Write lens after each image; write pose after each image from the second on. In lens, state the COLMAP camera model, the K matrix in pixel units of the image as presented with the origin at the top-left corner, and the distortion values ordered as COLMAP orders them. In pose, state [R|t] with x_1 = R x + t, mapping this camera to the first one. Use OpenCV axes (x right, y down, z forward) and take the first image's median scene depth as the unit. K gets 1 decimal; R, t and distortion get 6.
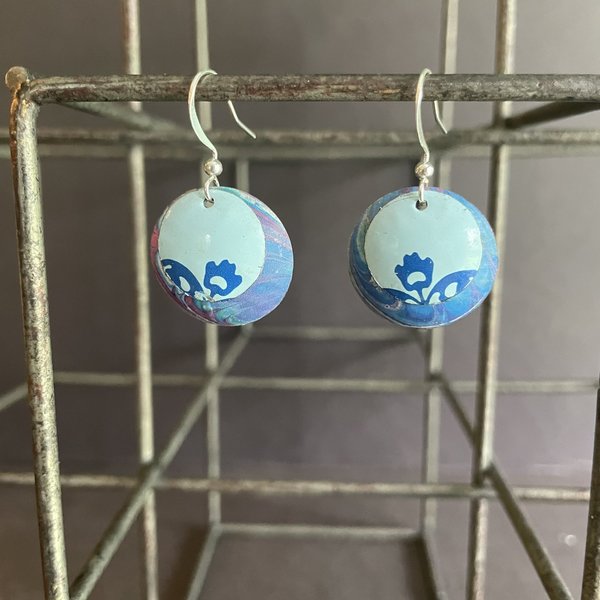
lens RADIAL K [[678.0, 0, 298.1], [0, 678.0, 294.2], [0, 0, 1]] dist [-0.038066, 0.000000]
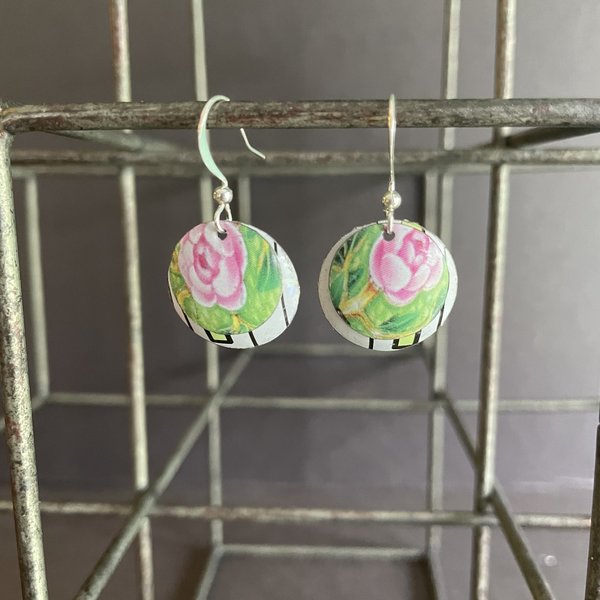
lens RADIAL K [[678.0, 0, 305.3], [0, 678.0, 303.6], [0, 0, 1]] dist [-0.038066, 0.000000]
pose [[0.999961, -0.005450, -0.006930, 0.035627], [0.005471, 0.999980, 0.003027, -0.036336], [0.006913, -0.003065, 0.999971, 0.037470]]
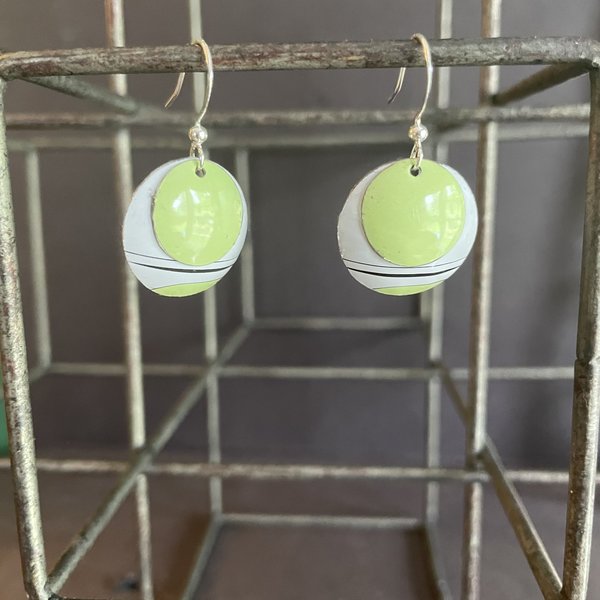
lens RADIAL K [[678.0, 0, 297.6], [0, 678.0, 295.8], [0, 0, 1]] dist [-0.038066, 0.000000]
pose [[0.999593, -0.010771, -0.026427, 0.066248], [0.010864, 0.999935, 0.003397, 0.037680], [0.026389, -0.003683, 0.999645, 0.009580]]
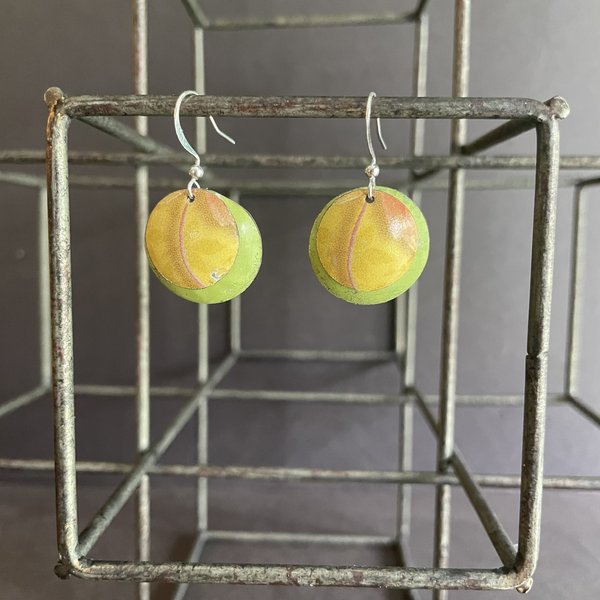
lens RADIAL K [[678.0, 0, 293.7], [0, 678.0, 296.8], [0, 0, 1]] dist [-0.038066, 0.000000]
pose [[0.999909, 0.010360, 0.008591, 0.017043], [-0.009722, 0.997415, -0.071197, 0.120382], [-0.009306, 0.071107, 0.997425, -0.200519]]
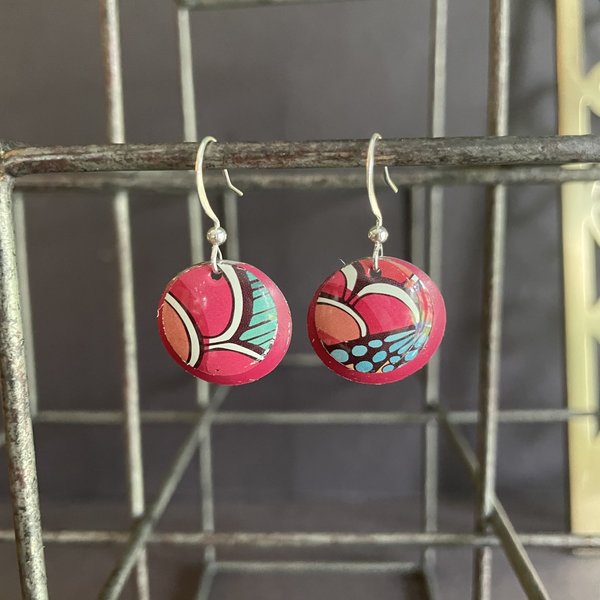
lens RADIAL K [[678.0, 0, 292.4], [0, 678.0, 287.1], [0, 0, 1]] dist [-0.038066, 0.000000]
pose [[0.999741, -0.021944, 0.006017, -0.002650], [0.022046, 0.999603, -0.017552, -0.091889], [-0.005629, 0.017680, 0.999828, 0.047648]]
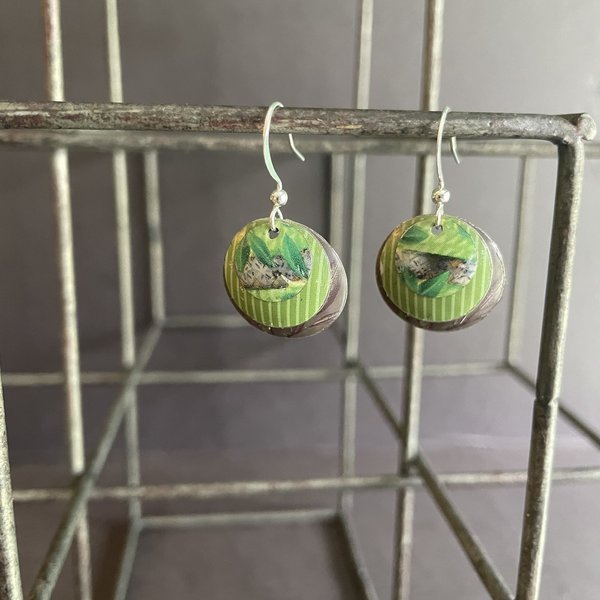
lens RADIAL K [[678.0, 0, 304.6], [0, 678.0, 296.0], [0, 0, 1]] dist [-0.038066, 0.000000]
pose [[0.985018, -0.021580, 0.171099, -0.101068], [0.012861, 0.998569, 0.051904, -0.086527], [-0.171974, -0.048926, 0.983886, -0.007031]]
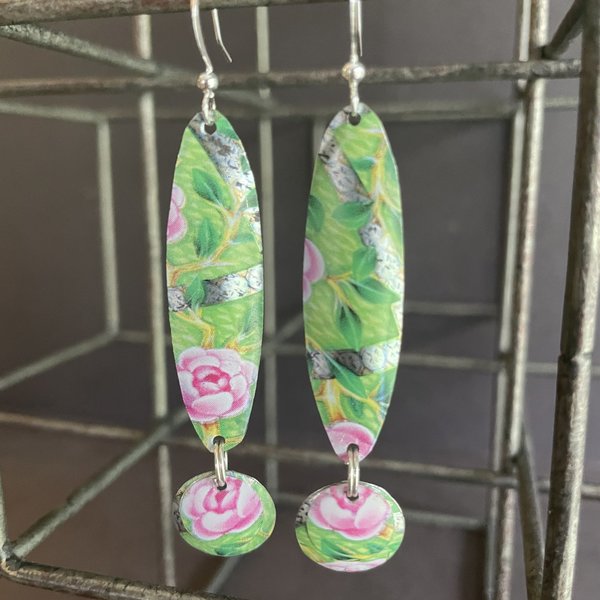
lens RADIAL K [[678.0, 0, 294.9], [0, 678.0, 304.9], [0, 0, 1]] dist [-0.038066, 0.000000]
pose [[0.973678, 0.039535, -0.224474, 0.301036], [-0.030106, 0.998521, 0.045273, 0.051051], [0.225932, -0.037323, 0.973428, 0.137352]]
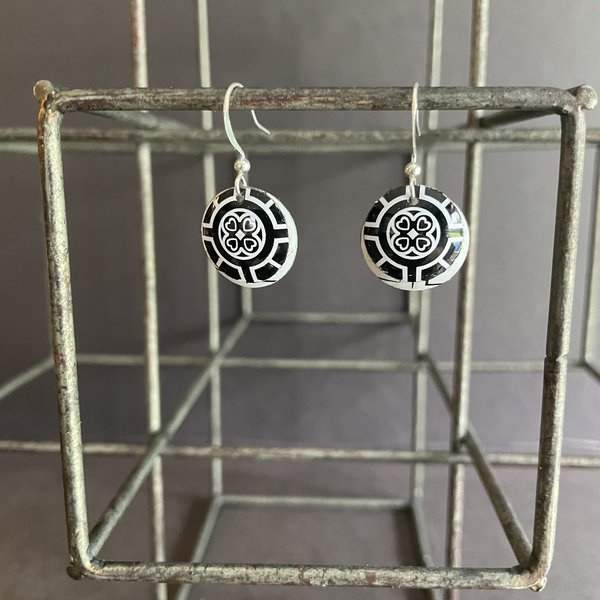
lens RADIAL K [[678.0, 0, 301.0], [0, 678.0, 295.9], [0, 0, 1]] dist [-0.038066, 0.000000]
pose [[0.999999, -0.001154, -0.000329, 0.024346], [0.001161, 0.999808, 0.019581, 0.010566], [0.000307, -0.019582, 0.999808, -0.154923]]
